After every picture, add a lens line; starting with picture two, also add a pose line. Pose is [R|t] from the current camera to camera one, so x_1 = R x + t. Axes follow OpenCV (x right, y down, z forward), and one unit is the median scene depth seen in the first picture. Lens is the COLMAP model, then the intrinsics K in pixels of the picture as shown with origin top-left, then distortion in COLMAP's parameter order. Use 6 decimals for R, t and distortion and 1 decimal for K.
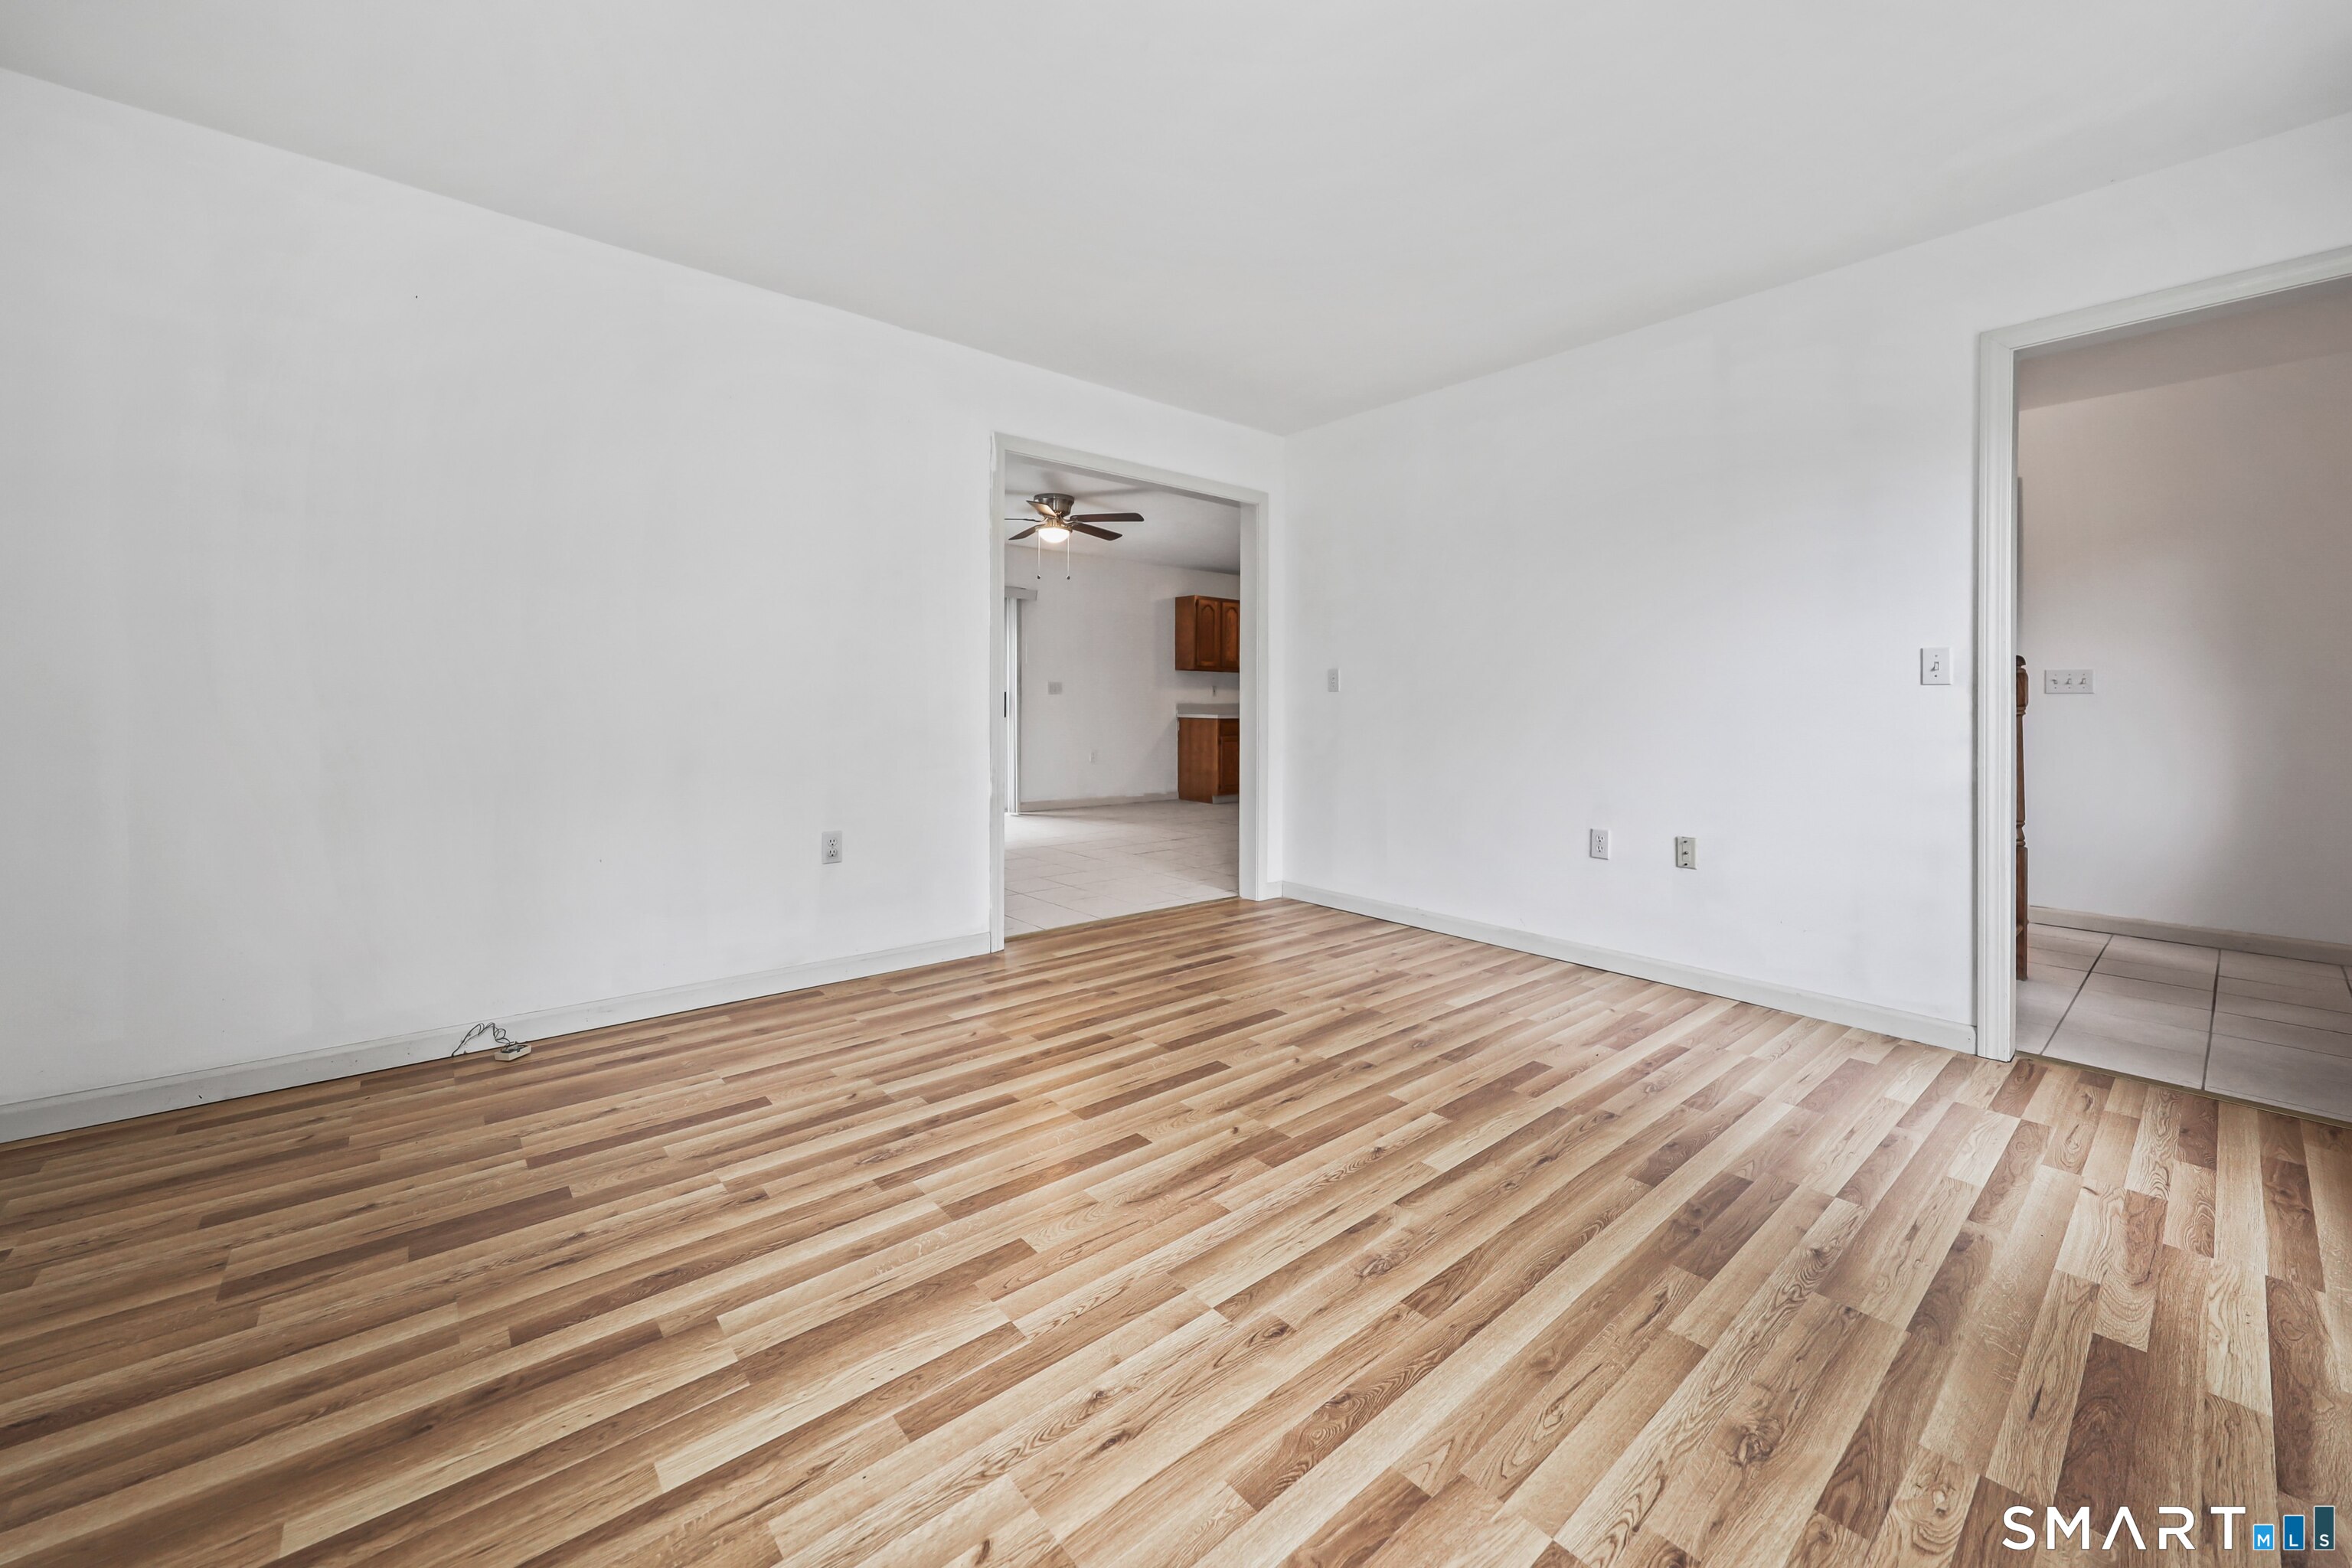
lens RADIAL K [[886.3, 0, 1158.6], [0, 886.3, 780.2], [0, 0, 1]] dist [0.003820, -0.001039]
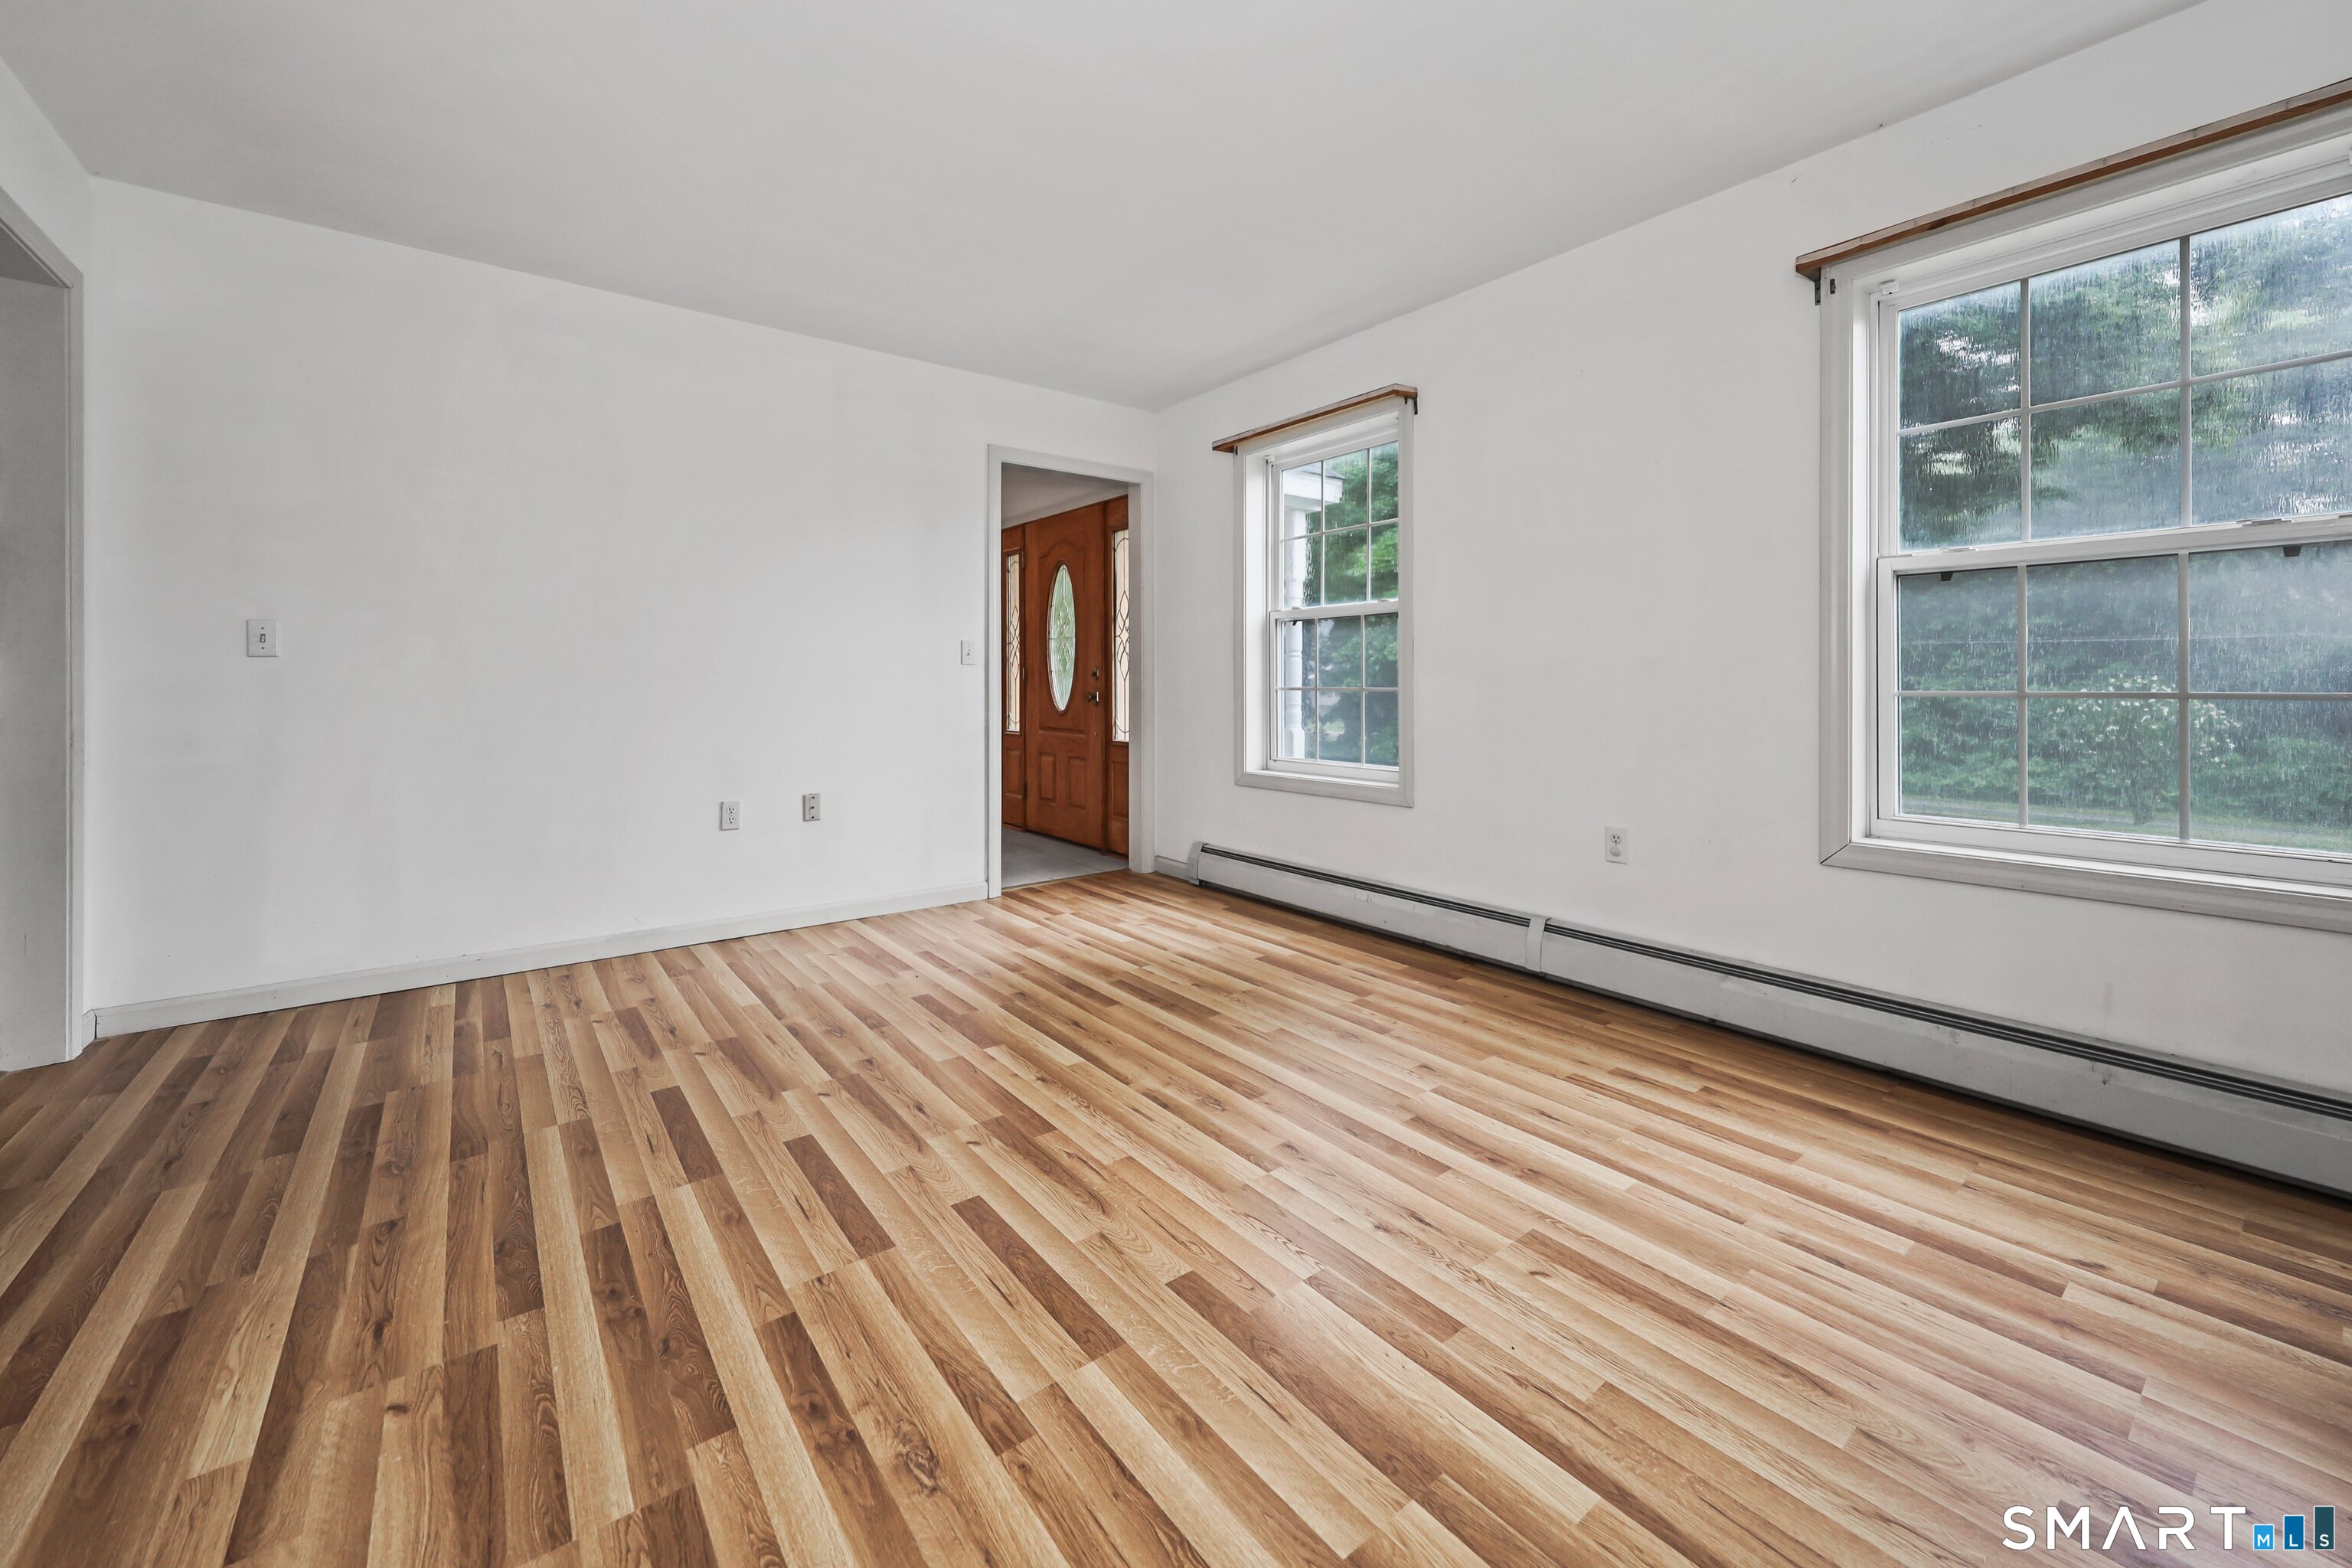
lens RADIAL K [[886.3, 0, 1158.8], [0, 886.3, 688.9], [0, 0, 1]] dist [0.003820, -0.001039]
pose [[0.065002, -0.013457, 0.997794, -1.122967], [0.085961, 0.996268, 0.007837, -0.091339], [-0.994176, 0.085262, 0.065916, 0.975250]]
